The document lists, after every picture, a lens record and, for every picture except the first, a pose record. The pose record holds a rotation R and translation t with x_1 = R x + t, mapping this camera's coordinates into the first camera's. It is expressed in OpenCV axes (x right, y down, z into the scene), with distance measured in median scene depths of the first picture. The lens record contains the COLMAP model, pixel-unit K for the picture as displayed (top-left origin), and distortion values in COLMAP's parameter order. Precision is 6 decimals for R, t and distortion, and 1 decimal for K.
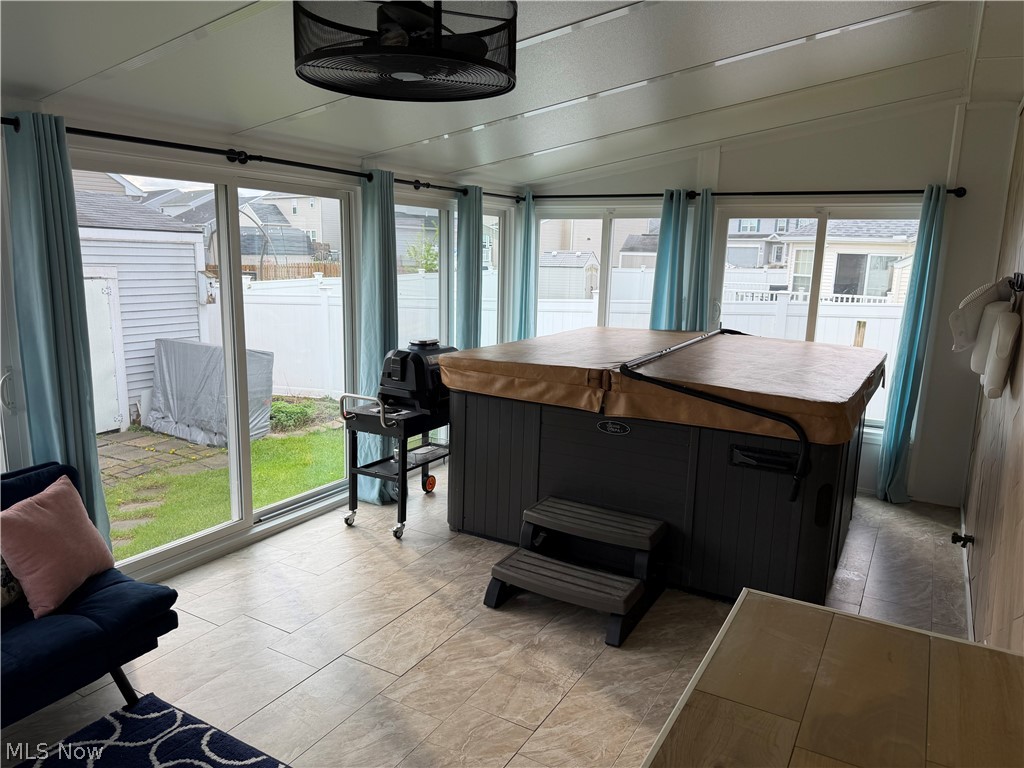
lens RADIAL K [[723.9, 0, 517.5], [0, 723.9, 391.0], [0, 0, 1]] dist [0.059204, -0.065657]
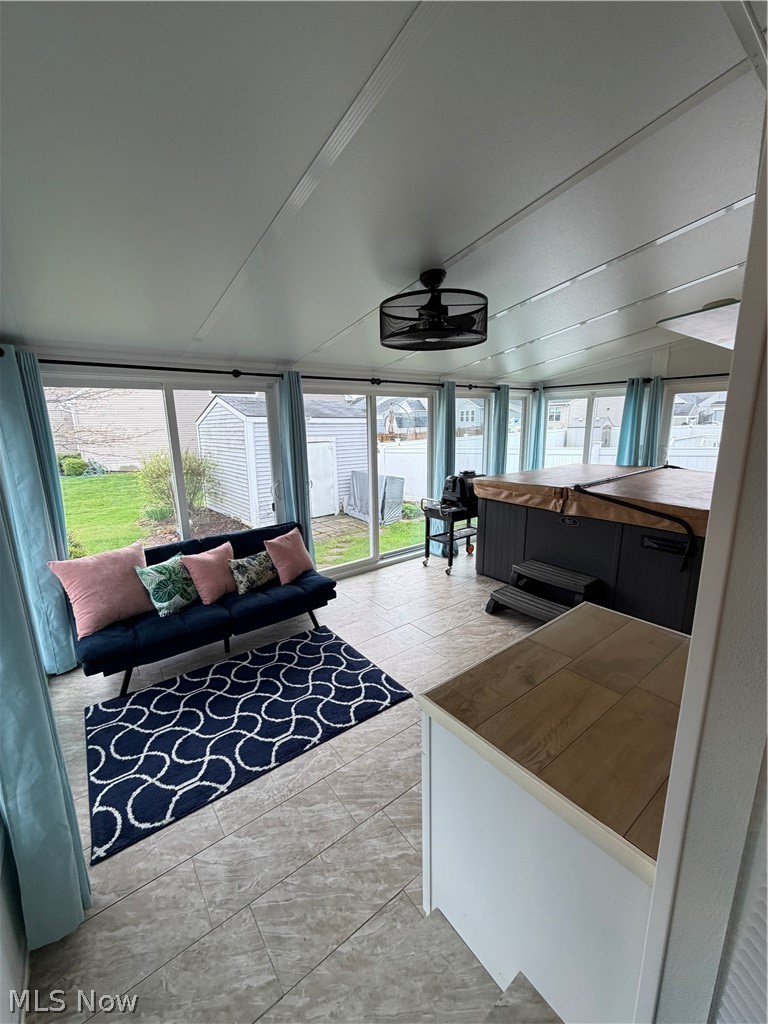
lens RADIAL K [[409.0, 0, 386.1], [0, 409.0, 509.7], [0, 0, 1]] dist [0.000088, -0.000122]
pose [[0.923890, 0.041170, -0.380436, 0.090784], [-0.033699, 0.999086, 0.026282, 0.010248], [0.381171, -0.011461, 0.924434, -0.058343]]
